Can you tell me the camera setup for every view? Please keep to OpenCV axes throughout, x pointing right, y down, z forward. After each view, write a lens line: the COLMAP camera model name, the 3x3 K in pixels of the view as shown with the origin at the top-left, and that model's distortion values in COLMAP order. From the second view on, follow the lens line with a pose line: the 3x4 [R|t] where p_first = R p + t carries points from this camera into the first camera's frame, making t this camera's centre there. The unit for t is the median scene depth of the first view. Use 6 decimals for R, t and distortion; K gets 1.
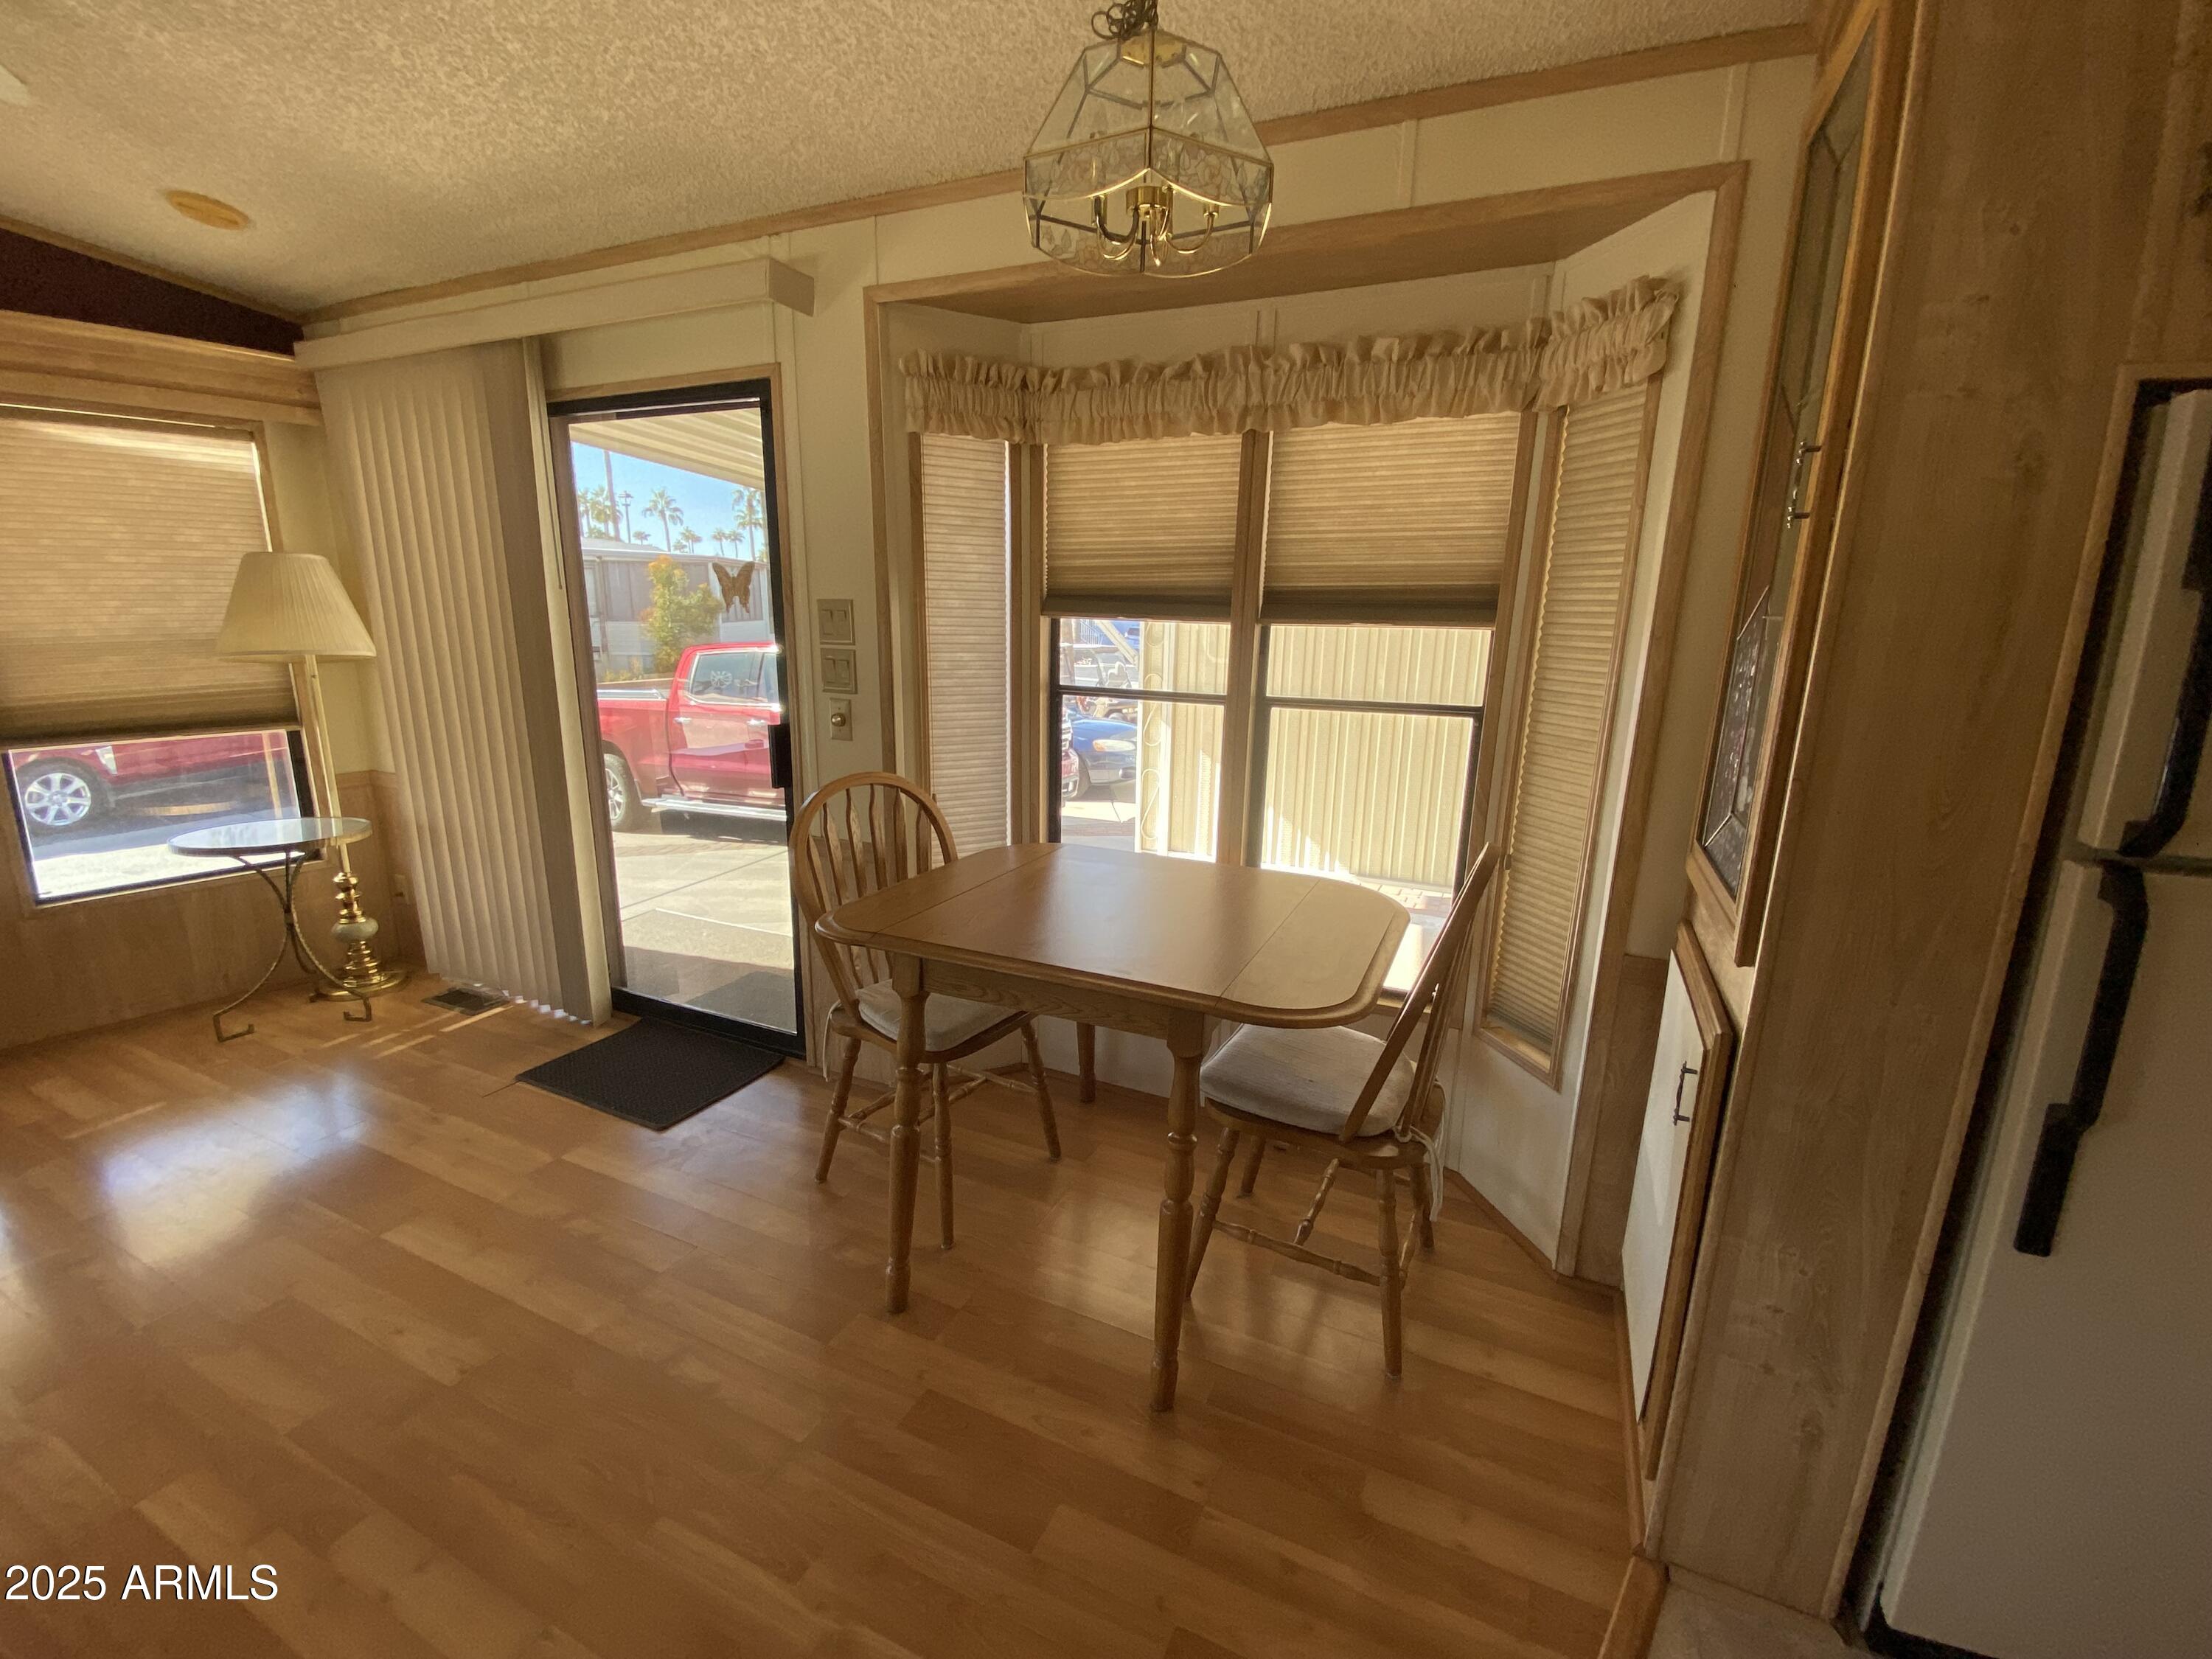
lens RADIAL K [[945.9, 0, 1107.4], [0, 945.9, 828.5], [0, 0, 1]] dist [0.025348, -0.023691]
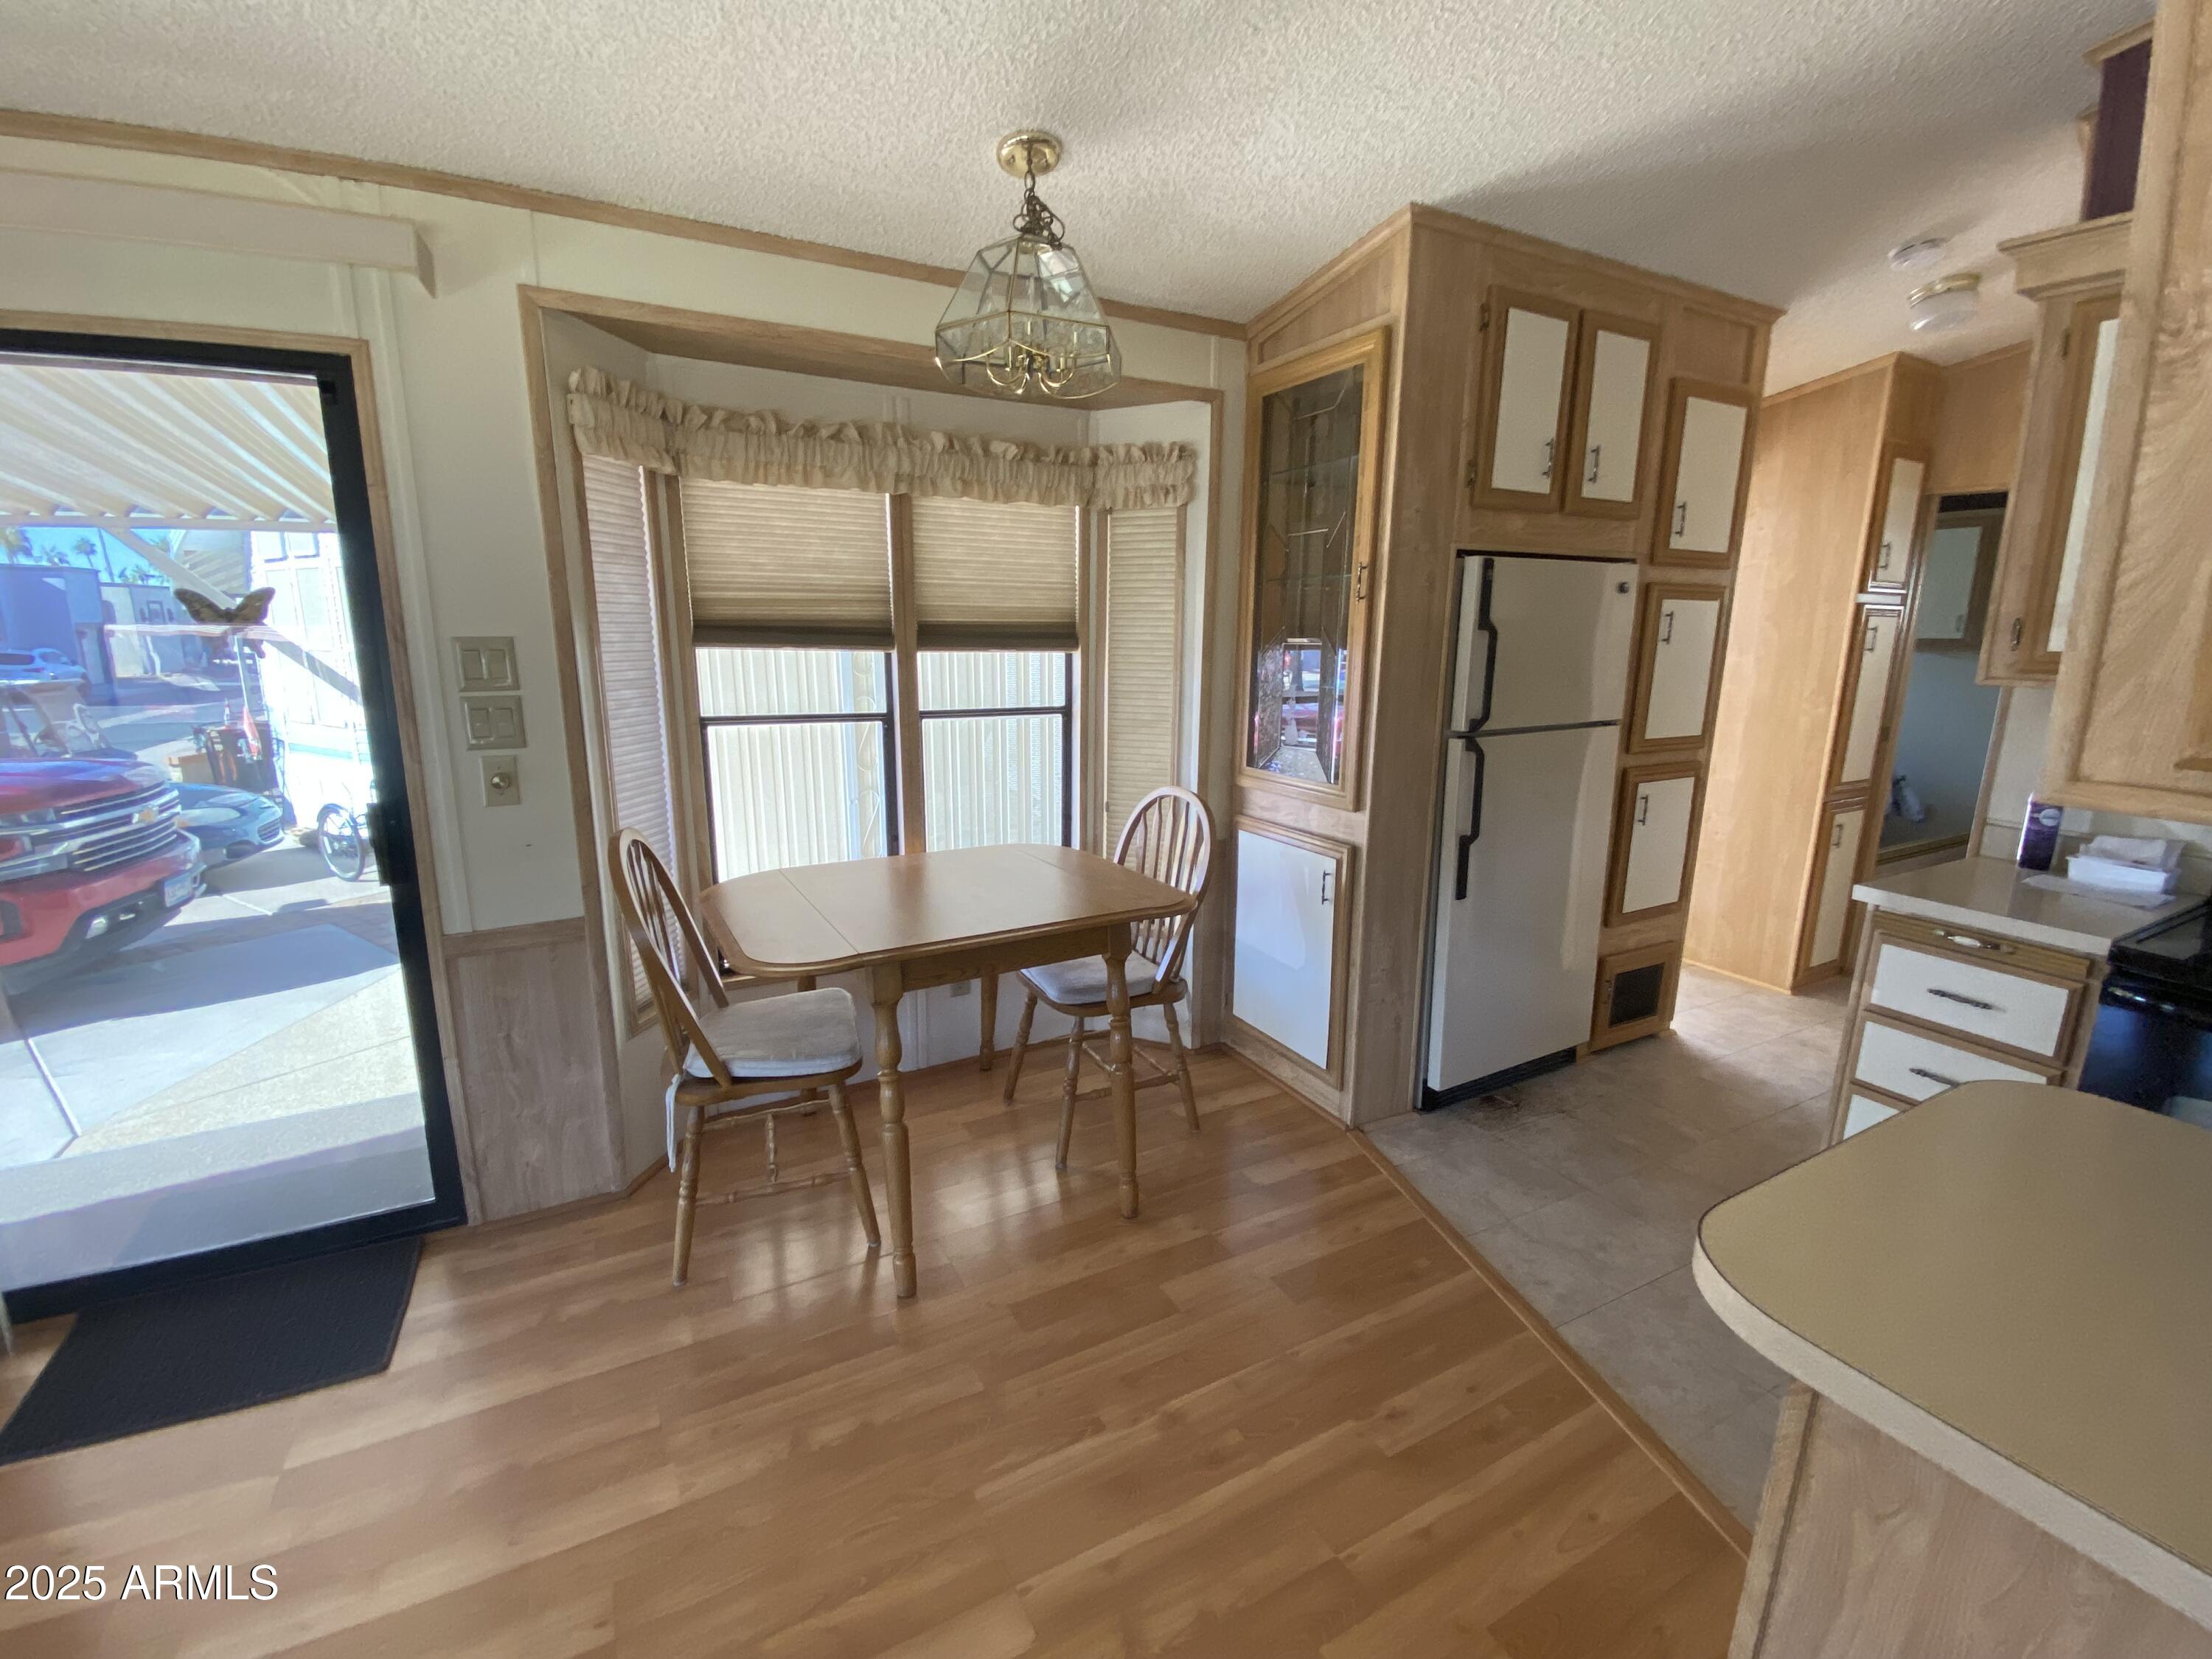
lens RADIAL K [[945.9, 0, 1107.4], [0, 945.9, 828.5], [0, 0, 1]] dist [0.025348, -0.023691]
pose [[0.597100, -0.178947, 0.781952, -0.740597], [0.186759, 0.979025, 0.081437, -0.052076], [-0.780123, 0.097410, 0.617996, 0.091659]]
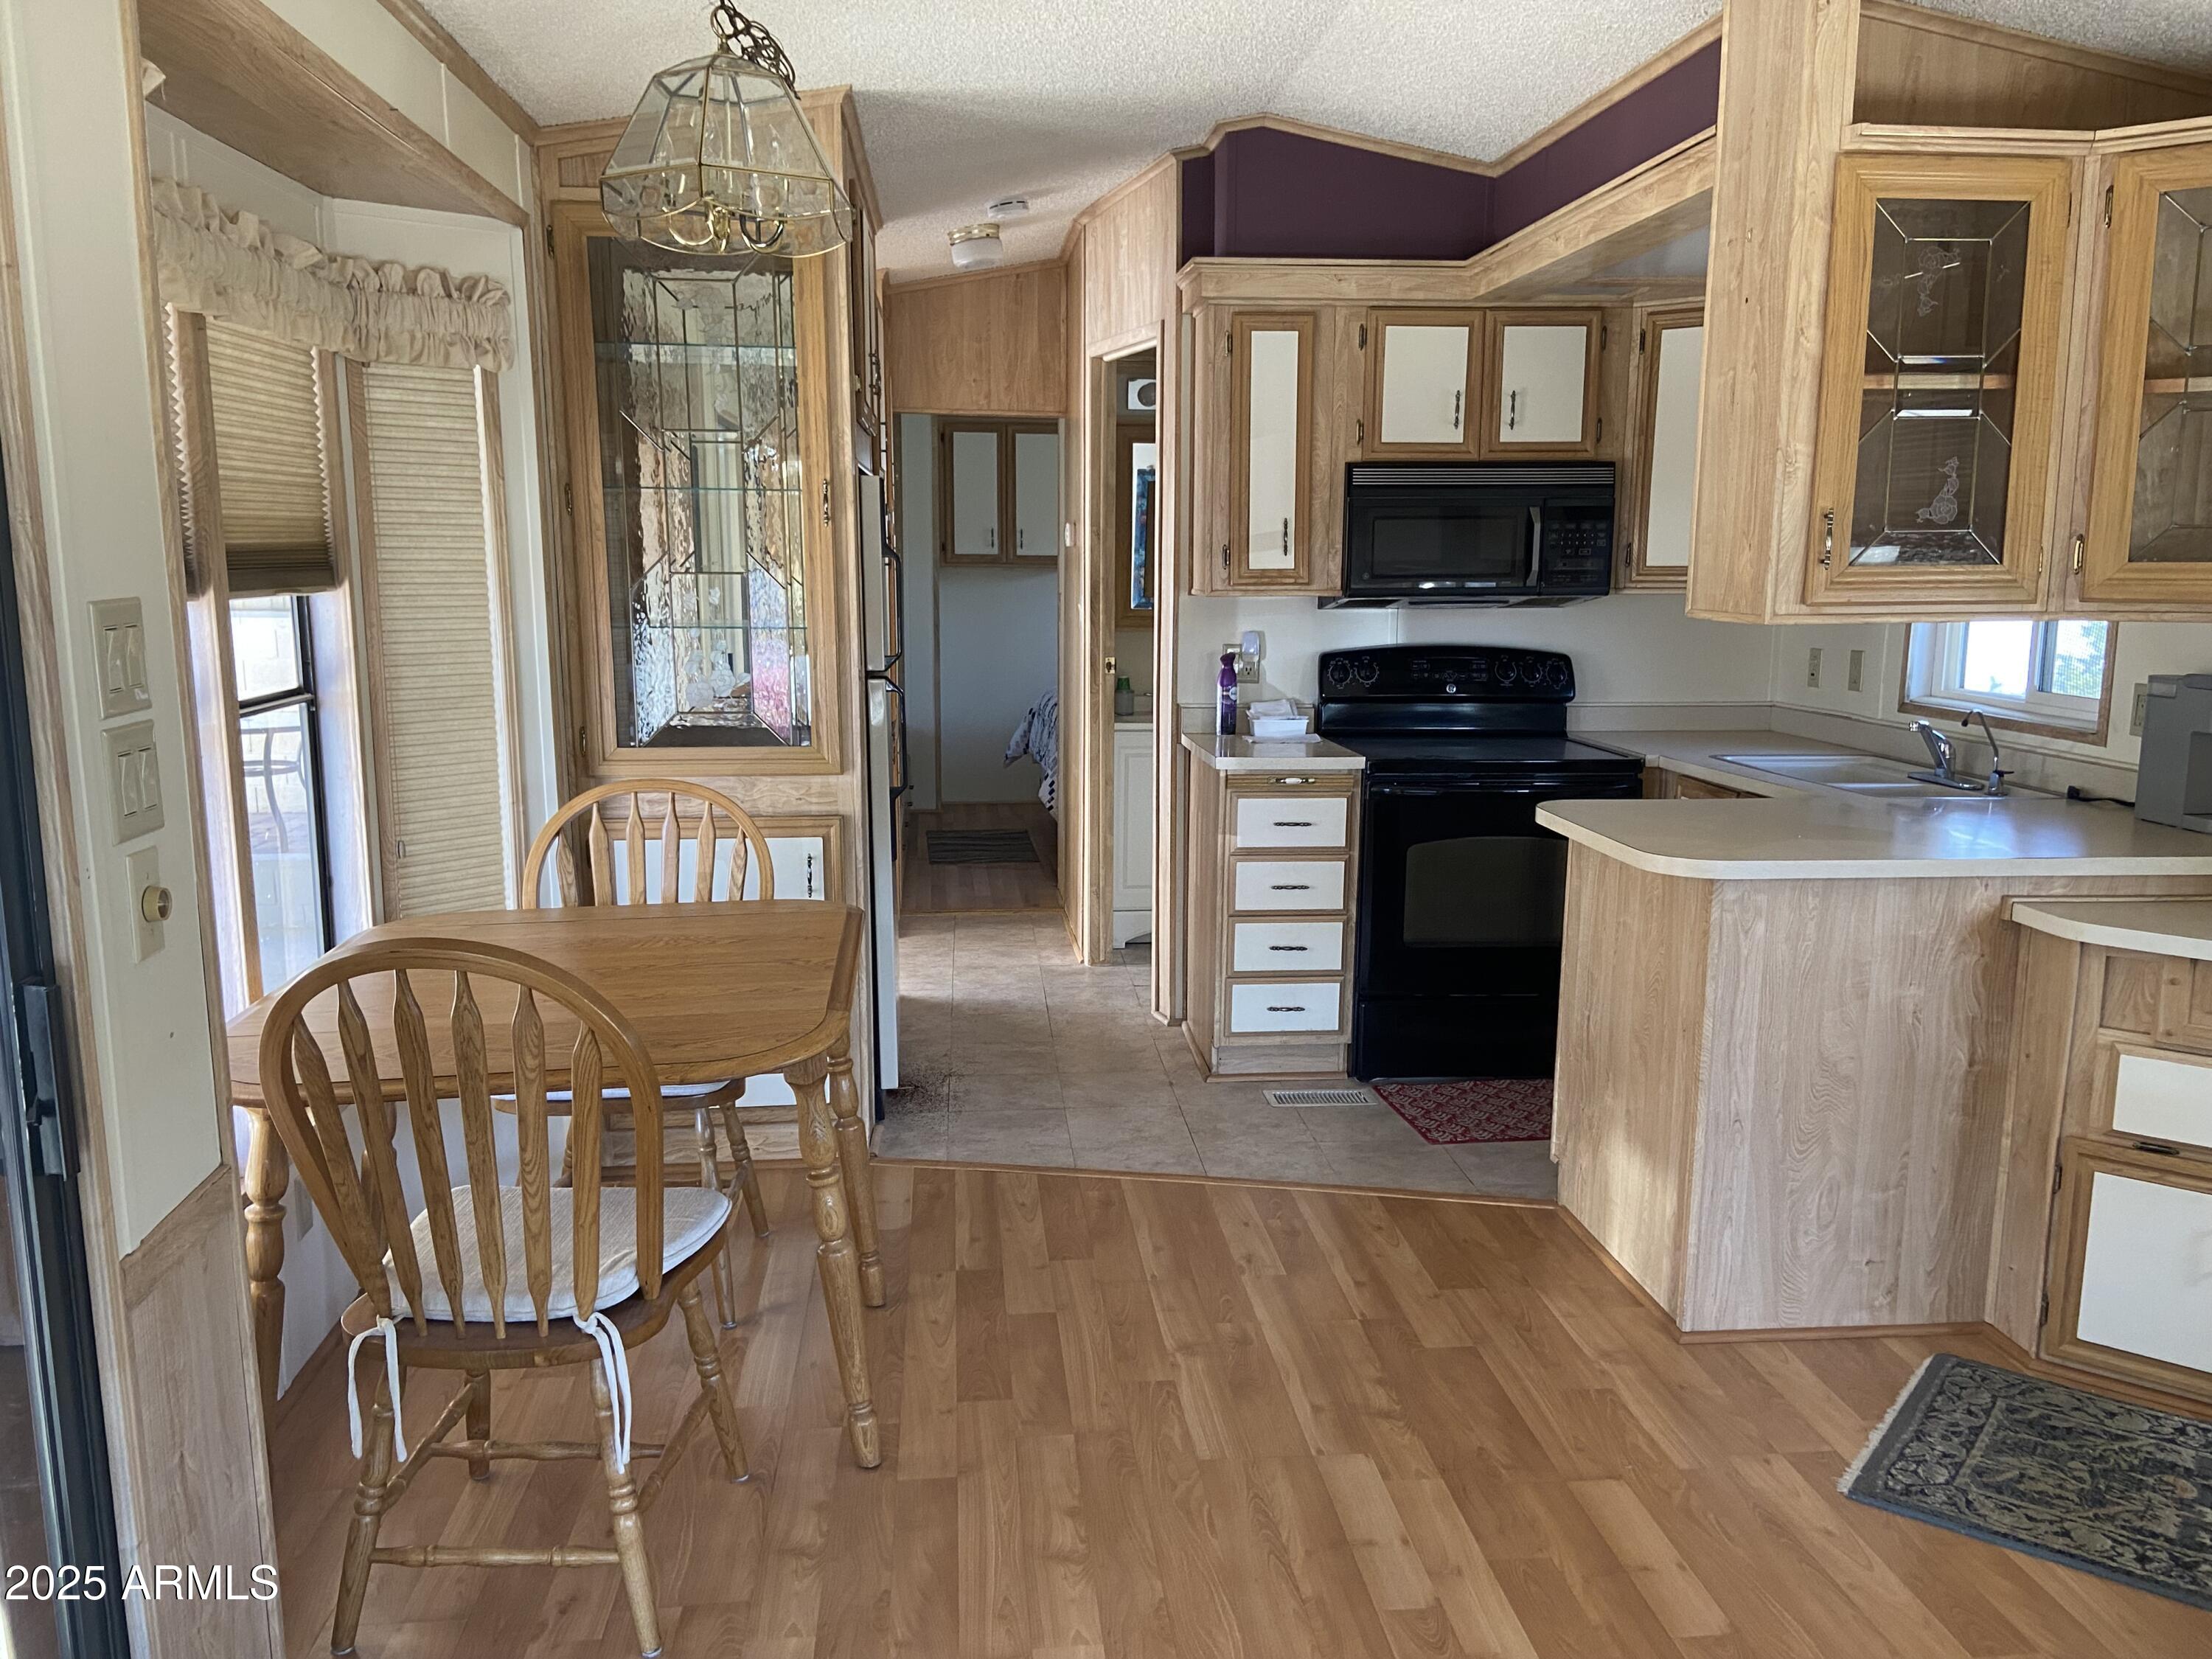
lens RADIAL K [[1664.8, 0, 1118.0], [0, 1664.8, 826.2], [0, 0, 1]] dist [0.122630, -0.148688]
pose [[-0.510677, -0.161734, 0.844424, -1.268529], [0.183855, 0.938886, 0.291015, -0.325996], [-0.839885, 0.303866, -0.449732, 1.152285]]
